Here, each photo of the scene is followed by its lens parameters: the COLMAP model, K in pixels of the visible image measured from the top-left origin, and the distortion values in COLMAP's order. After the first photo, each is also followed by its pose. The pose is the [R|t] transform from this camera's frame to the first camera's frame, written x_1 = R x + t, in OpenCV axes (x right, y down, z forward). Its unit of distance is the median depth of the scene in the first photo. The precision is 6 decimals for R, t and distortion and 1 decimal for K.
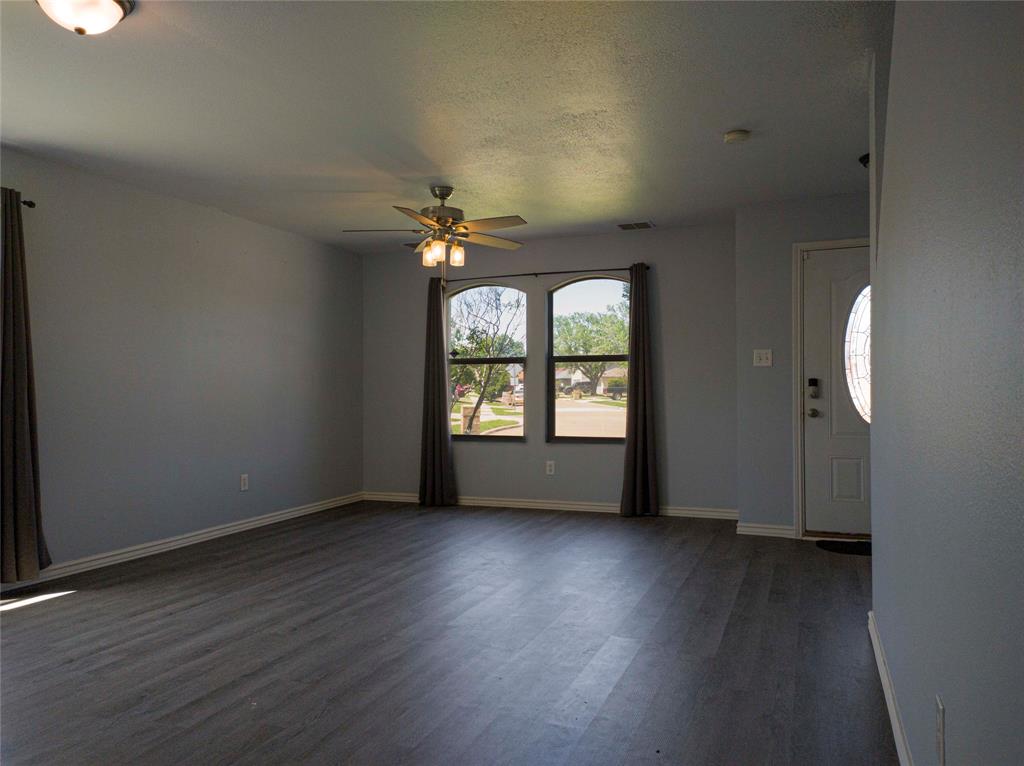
lens RADIAL K [[762.9, 0, 512.0], [0, 762.9, 383.0], [0, 0, 1]] dist [0.038923, -0.009921]
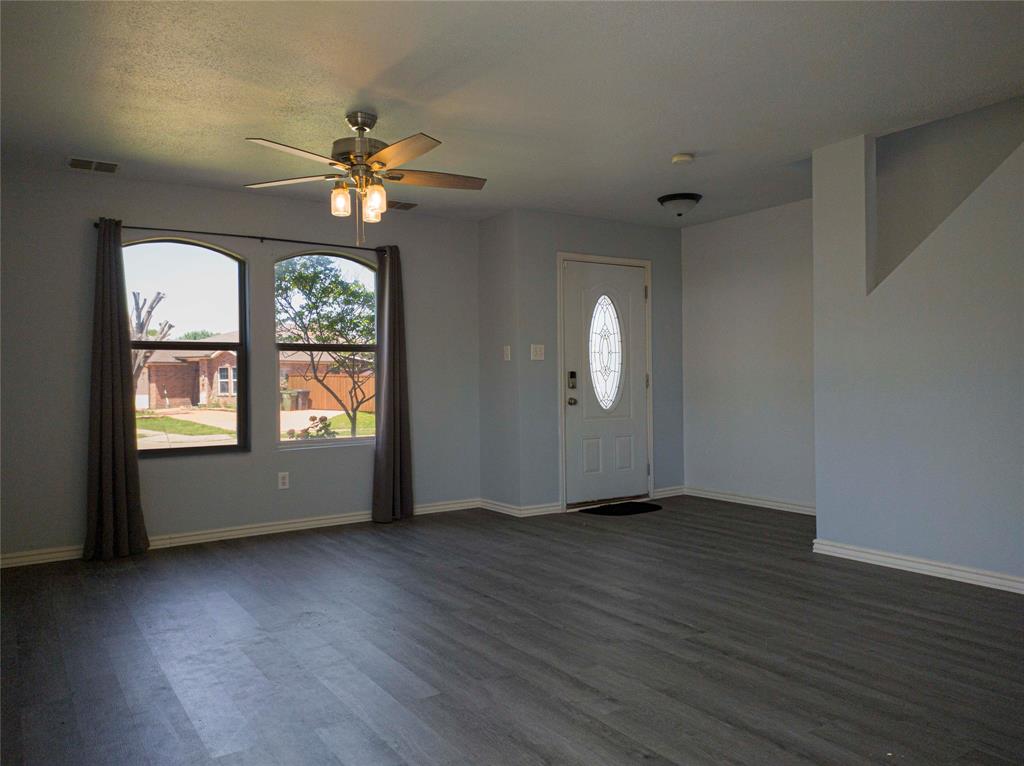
lens RADIAL K [[762.9, 0, 512.0], [0, 762.9, 383.0], [0, 0, 1]] dist [0.038923, -0.009921]
pose [[0.562789, -0.002483, 0.826597, -0.592560], [0.004446, 0.999990, -0.000023, 0.010538], [-0.826589, 0.003688, 0.562794, 0.416330]]
